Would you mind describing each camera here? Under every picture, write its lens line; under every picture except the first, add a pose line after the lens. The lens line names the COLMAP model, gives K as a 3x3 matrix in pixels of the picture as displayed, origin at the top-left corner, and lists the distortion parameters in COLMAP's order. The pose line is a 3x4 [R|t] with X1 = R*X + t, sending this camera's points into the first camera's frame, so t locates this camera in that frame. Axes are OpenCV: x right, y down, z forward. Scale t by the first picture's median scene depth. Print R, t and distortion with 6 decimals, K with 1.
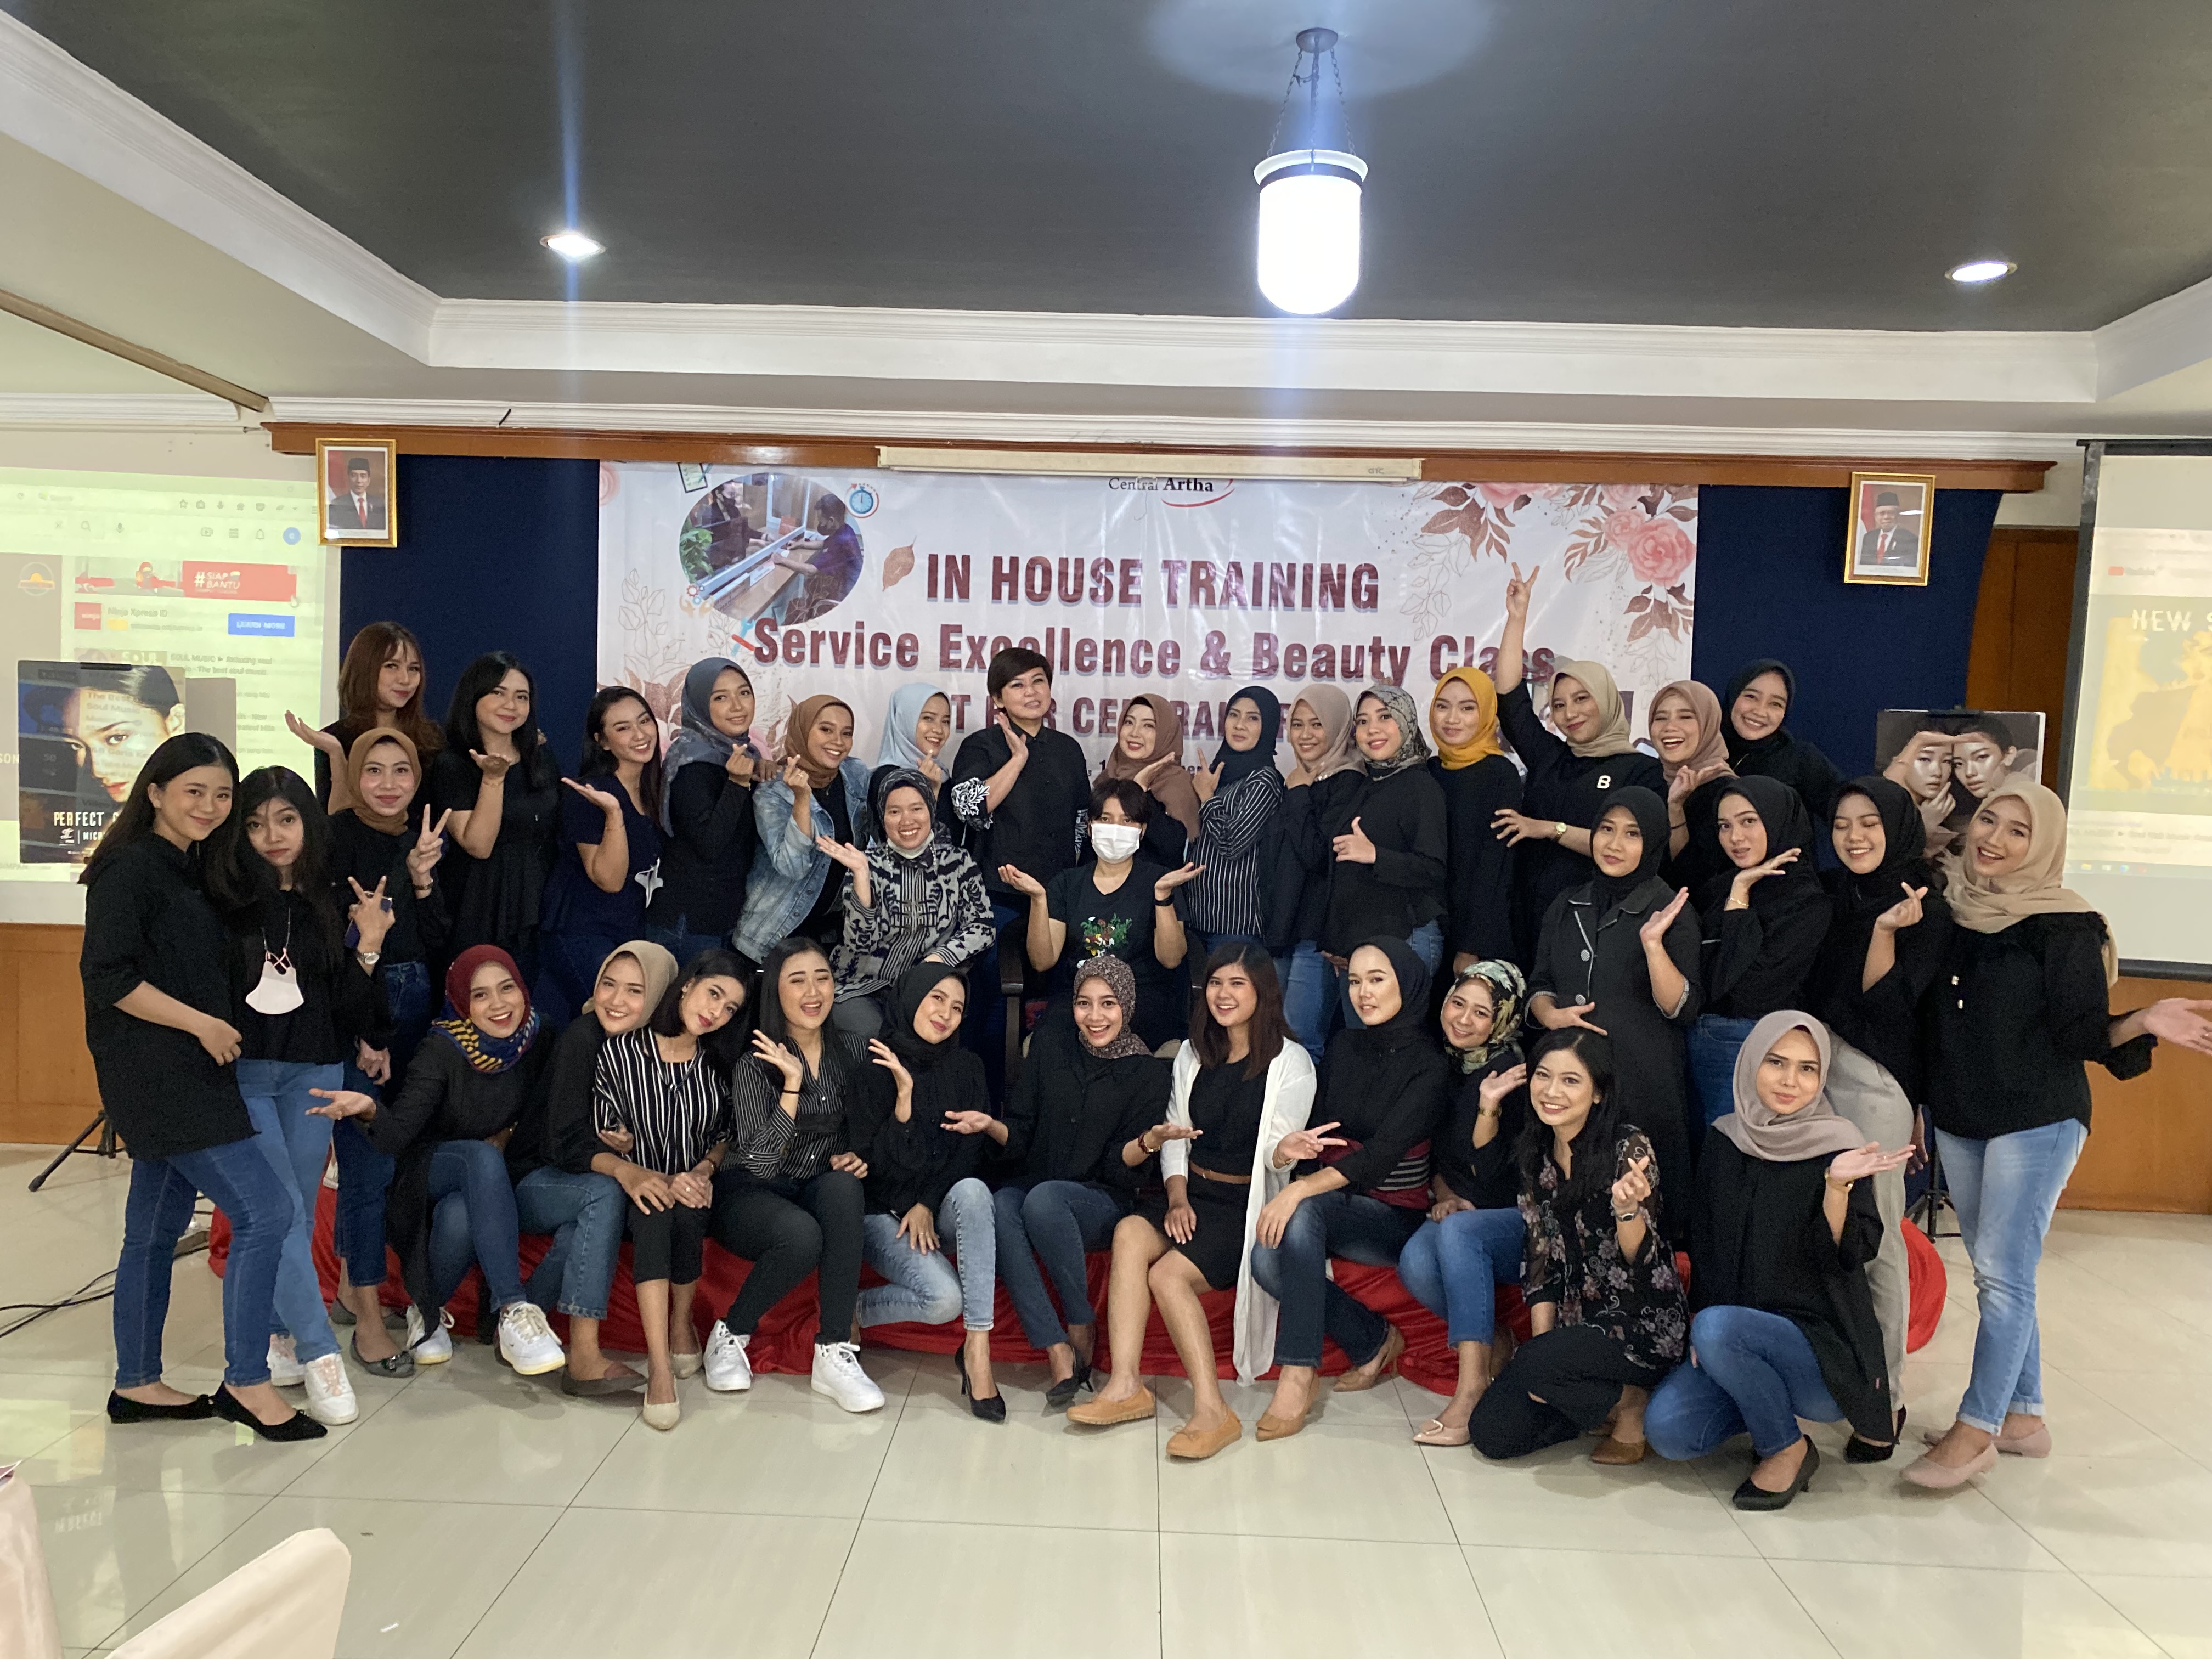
lens RADIAL K [[1770.4, 0, 1076.6], [0, 1770.4, 880.1], [0, 0, 1]] dist [0.119130, -0.211192]
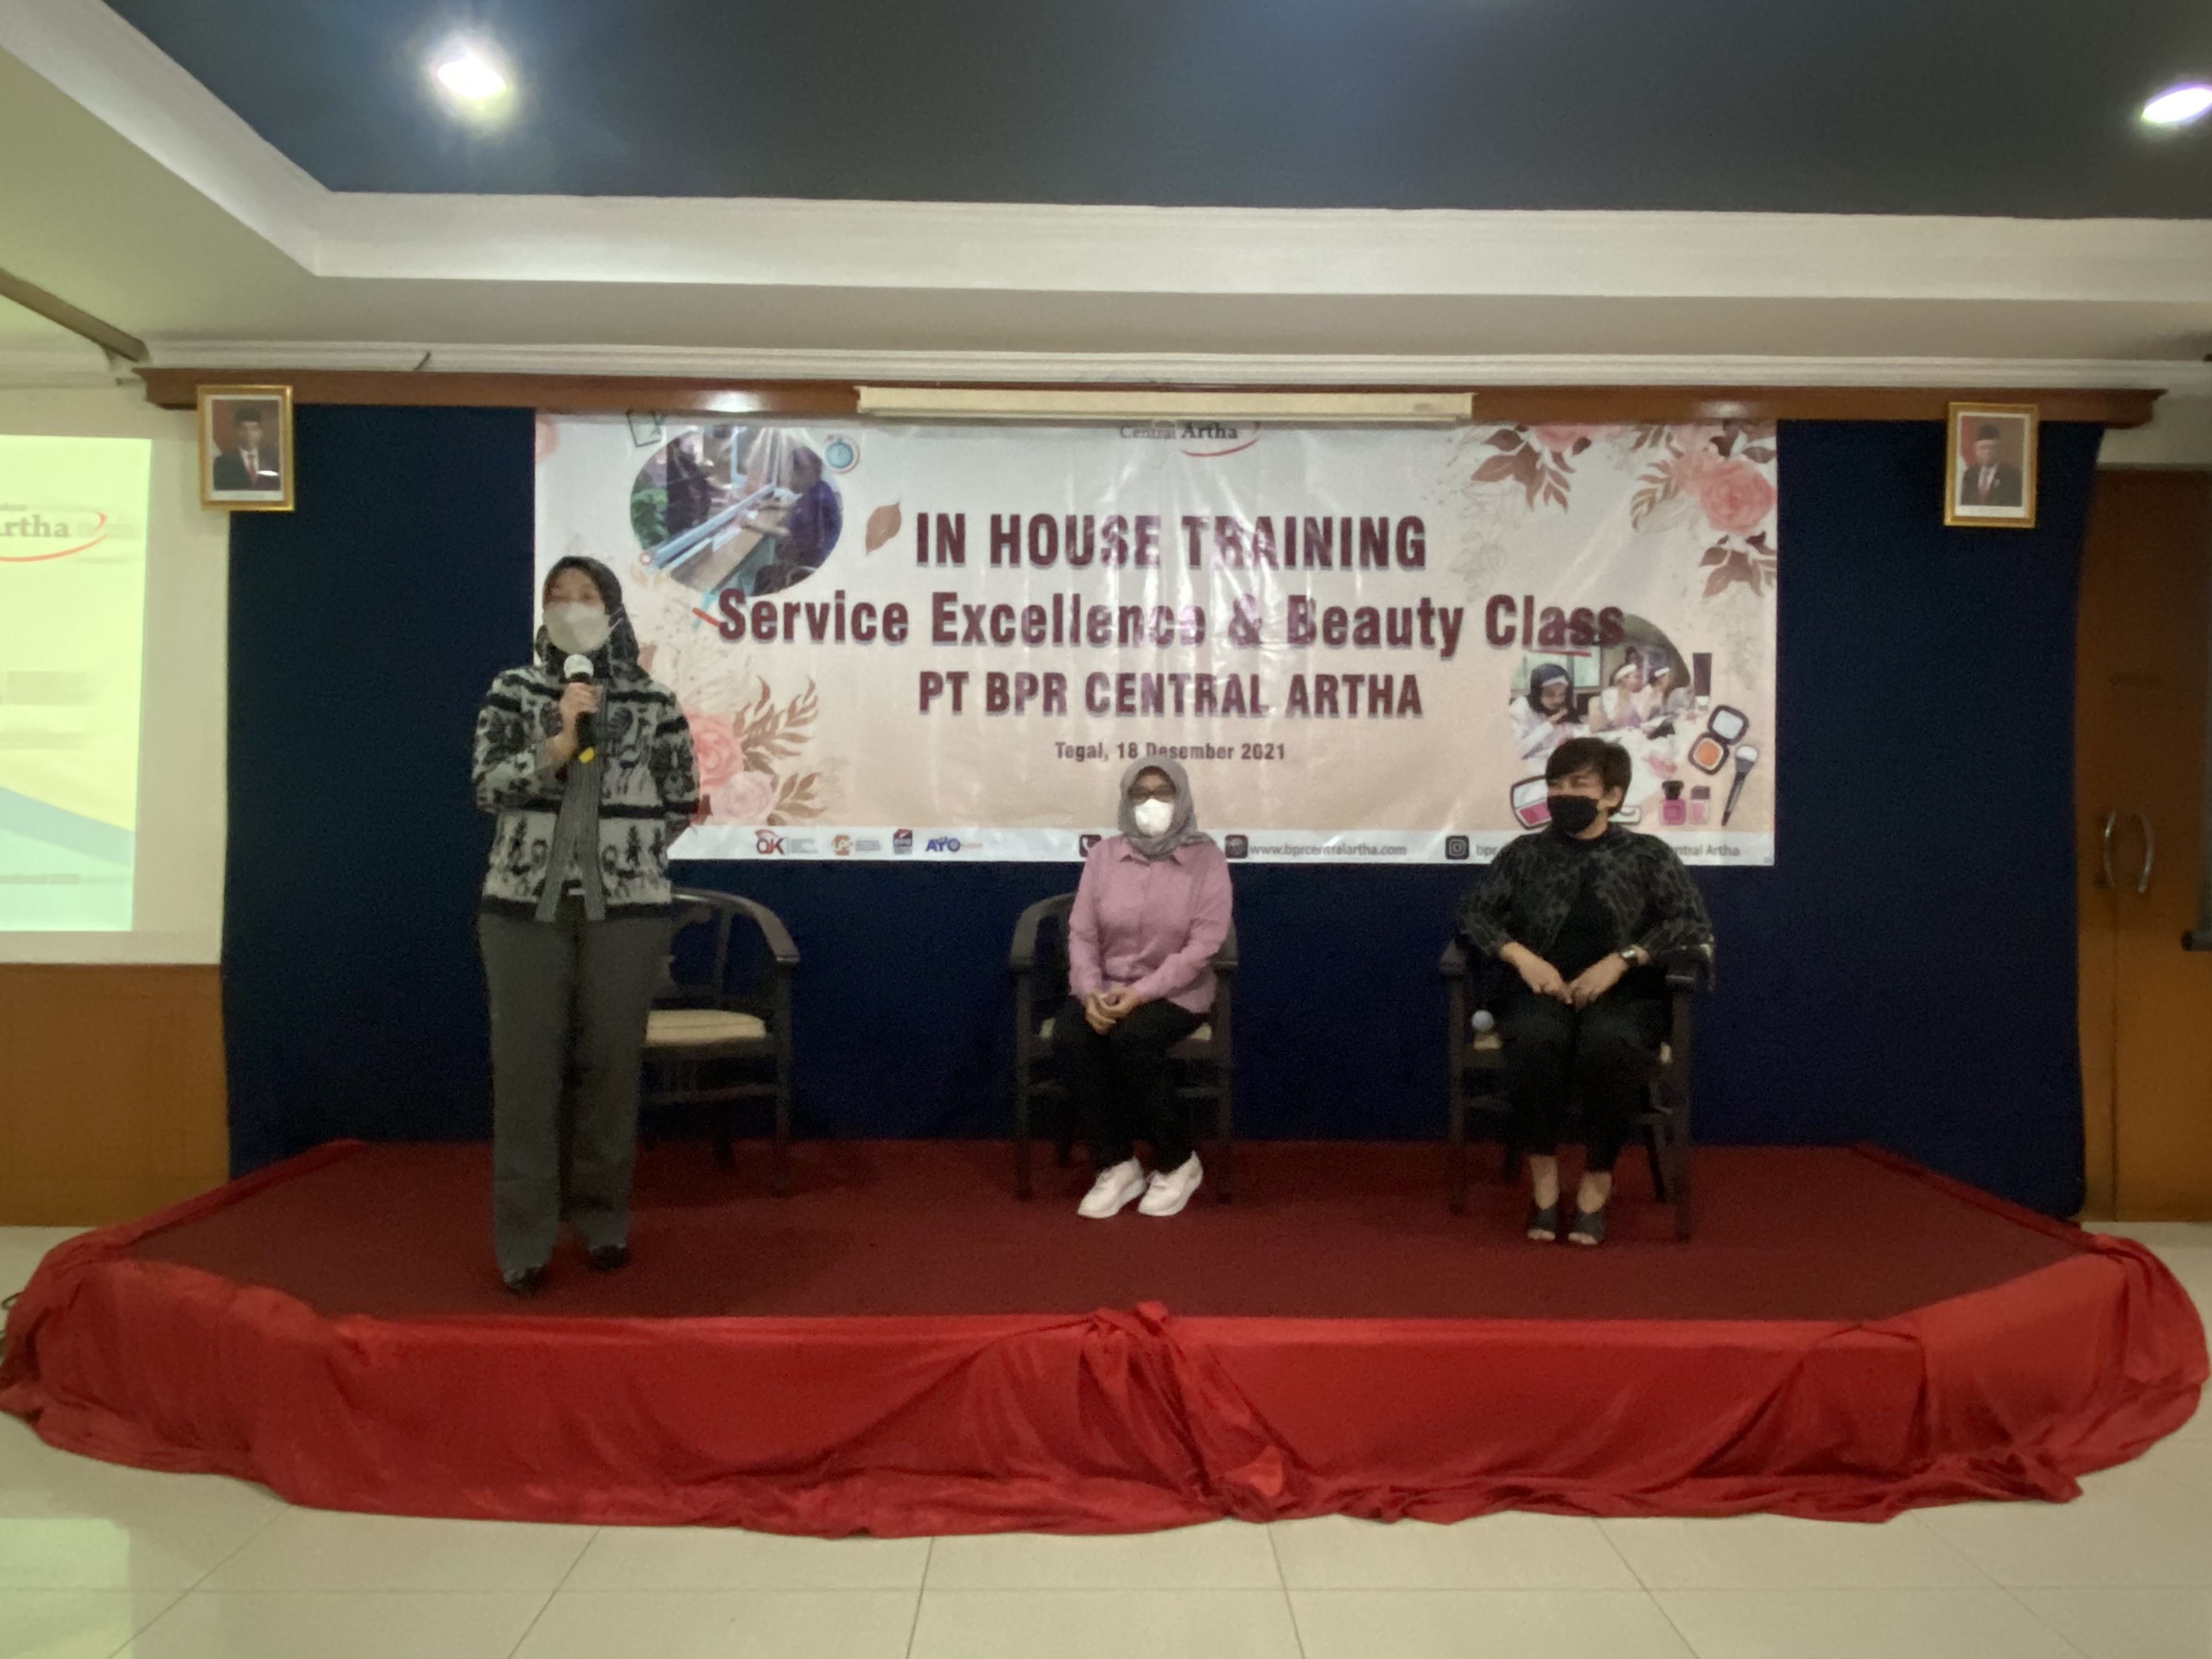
lens RADIAL K [[1436.8, 0, 1096.9], [0, 1436.8, 842.9], [0, 0, 1]] dist [0.099338, -0.124908]
pose [[0.998443, -0.022526, 0.051041, -0.034927], [0.025294, 0.998207, -0.054258, 0.020797], [-0.049727, 0.055465, 0.997222, 0.292792]]
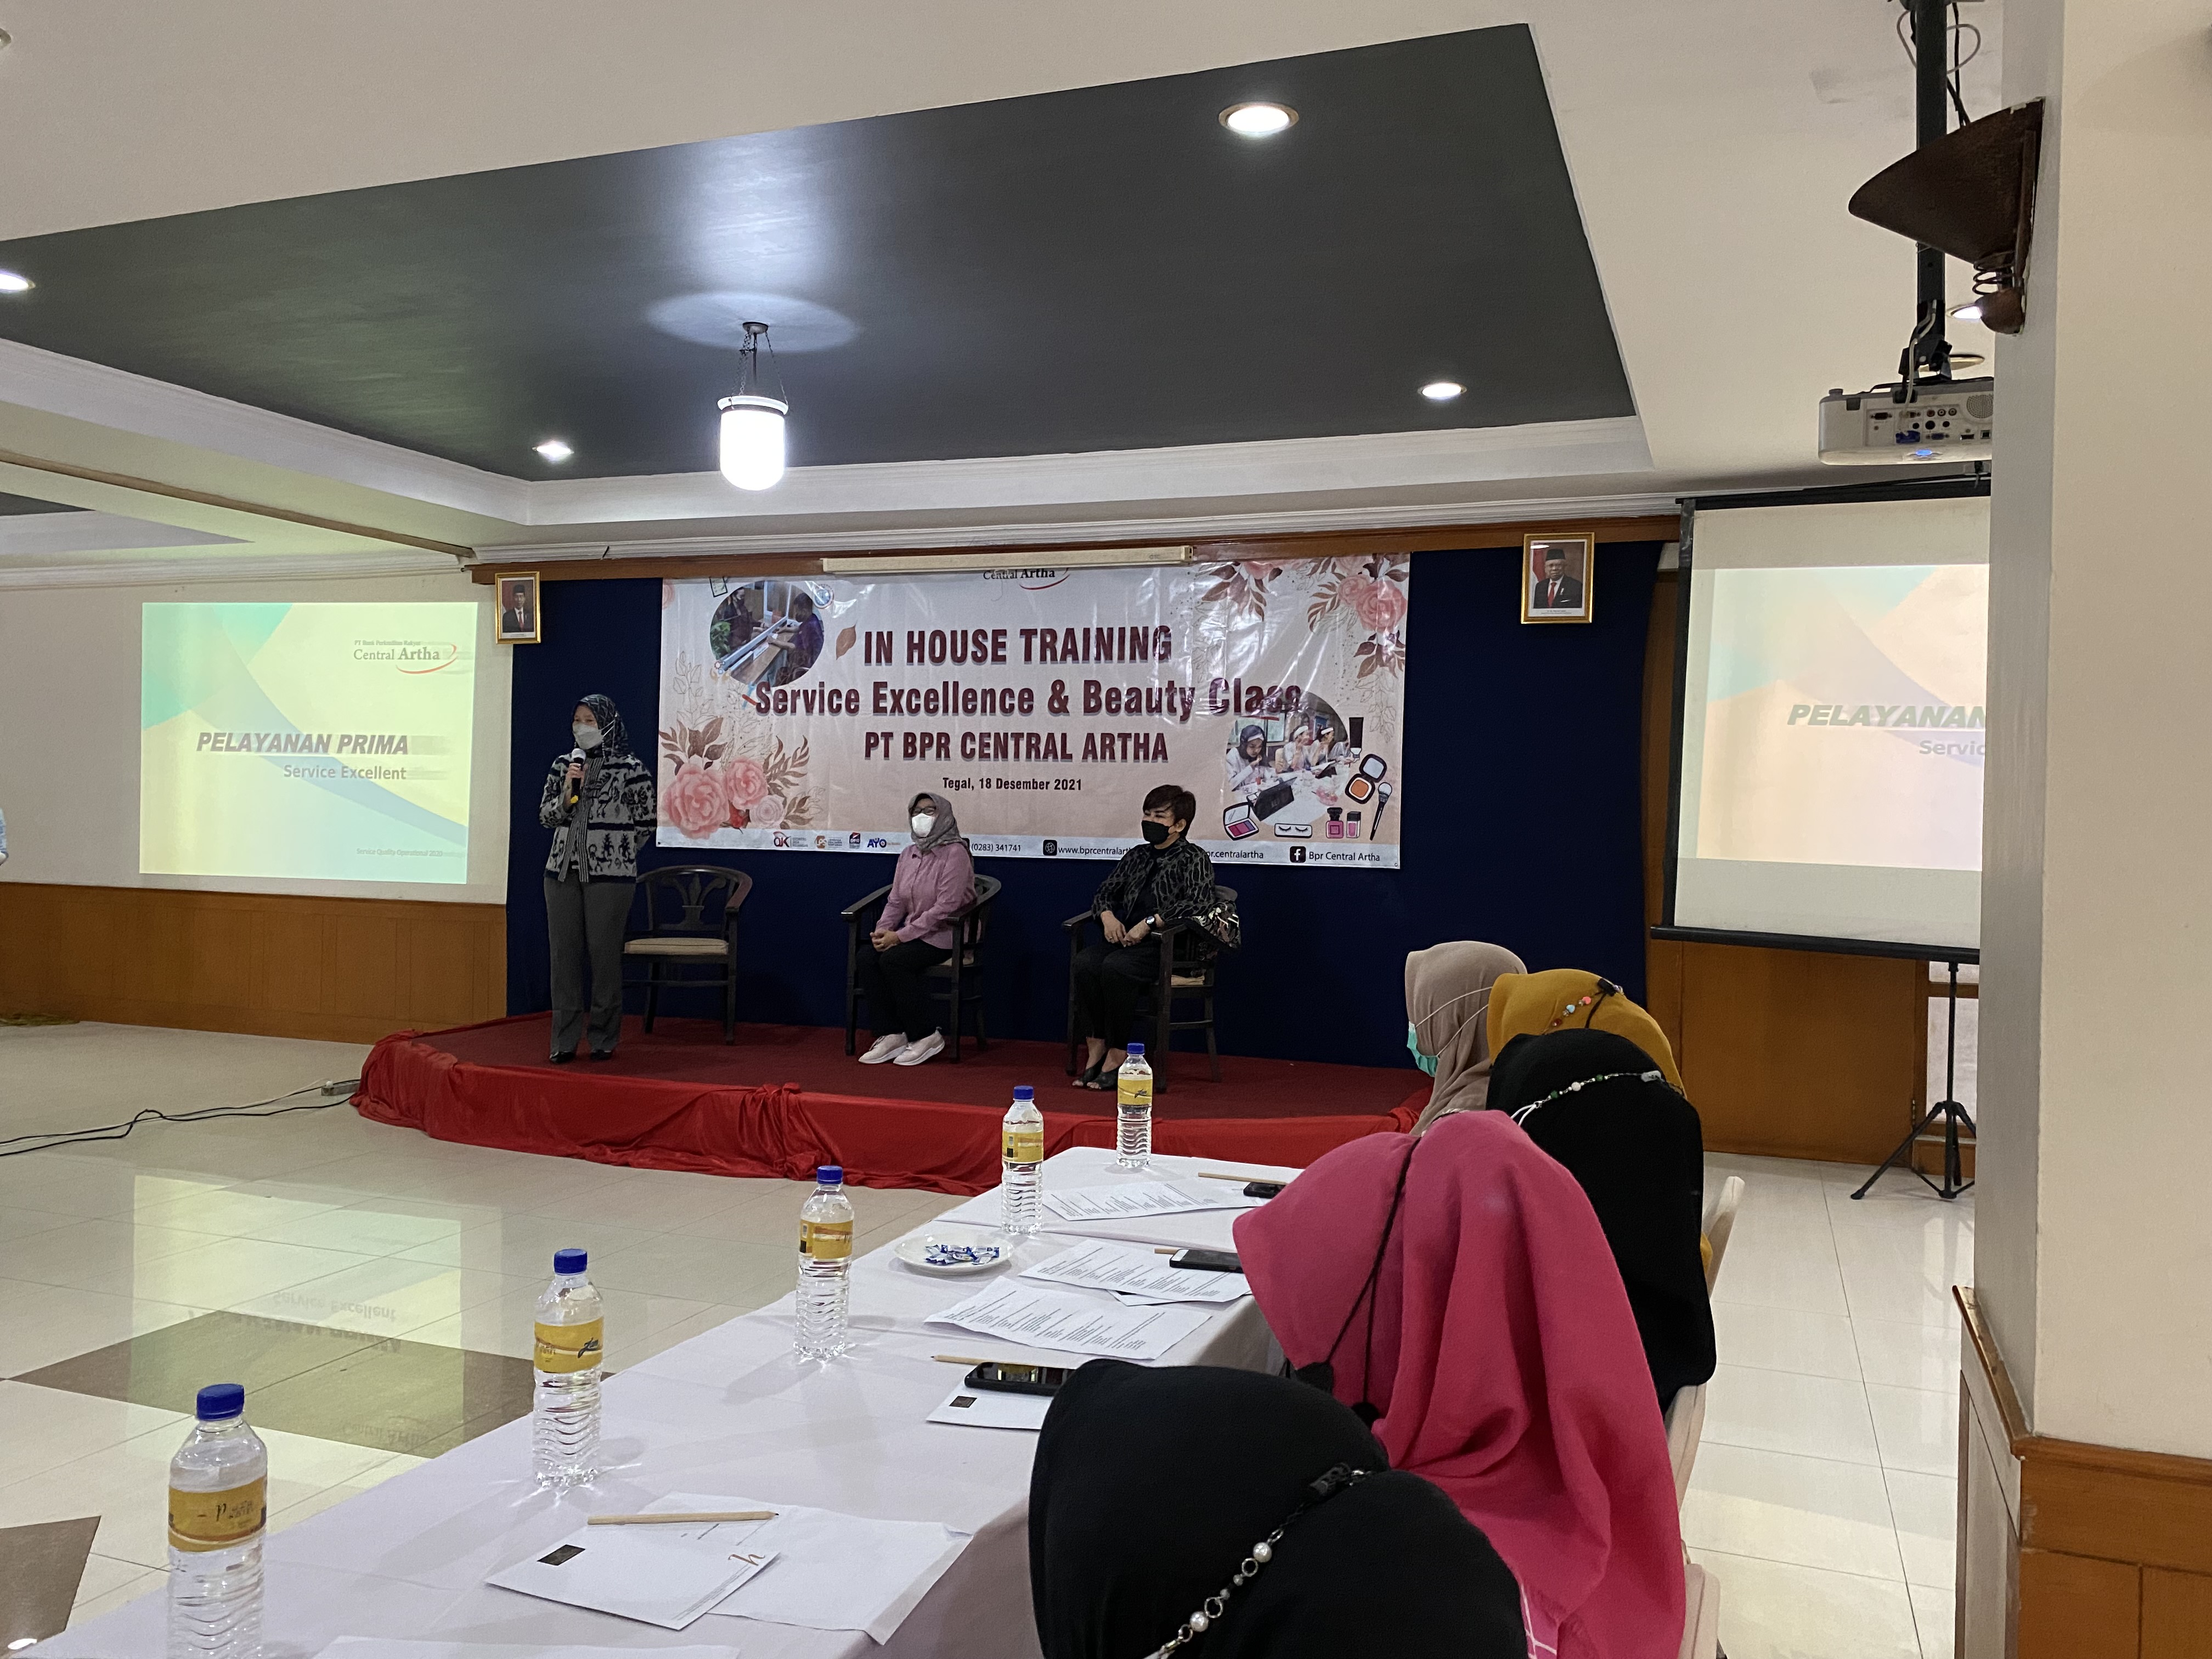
lens RADIAL K [[1700.0, 0, 1101.7], [0, 1700.0, 822.3], [0, 0, 1]] dist [0.136886, -0.252223]
pose [[0.948229, -0.008411, -0.317476, 0.515195], [-0.010097, 0.998346, -0.056607, 0.038306], [0.317427, 0.056881, 0.946575, -0.192656]]
